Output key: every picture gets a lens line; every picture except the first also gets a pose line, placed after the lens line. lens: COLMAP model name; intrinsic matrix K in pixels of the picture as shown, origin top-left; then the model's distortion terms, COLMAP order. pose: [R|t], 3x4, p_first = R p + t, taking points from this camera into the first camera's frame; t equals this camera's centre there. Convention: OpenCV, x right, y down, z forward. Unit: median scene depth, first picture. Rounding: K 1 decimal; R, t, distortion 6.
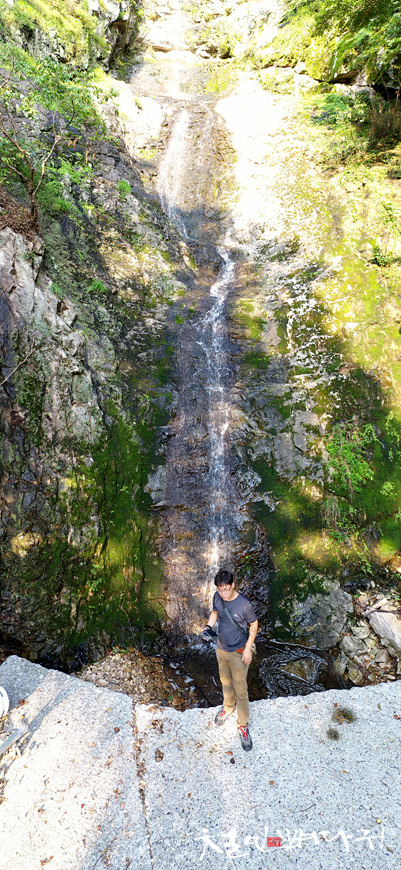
lens RADIAL K [[437.9, 0, 211.4], [0, 437.9, 434.0], [0, 0, 1]] dist [-0.004053, -0.000056]
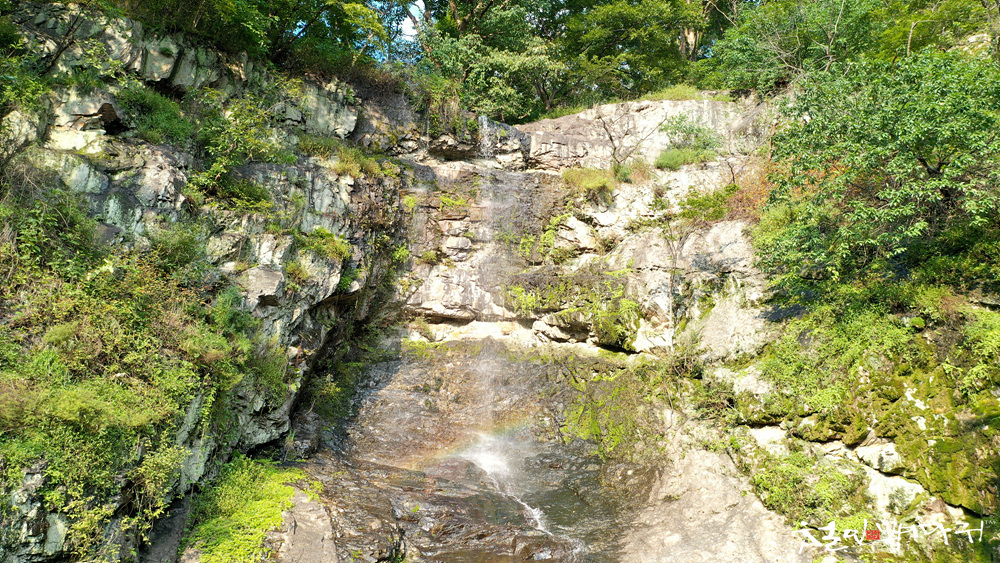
lens RADIAL K [[724.2, 0, 500.0], [0, 724.2, 281.5], [0, 0, 1]] dist [-0.001359, -0.001298]
pose [[0.999078, -0.017074, -0.039399, -0.074618], [-0.005321, 0.861245, -0.508162, -1.104740], [0.042608, 0.507903, 0.860360, 0.779616]]
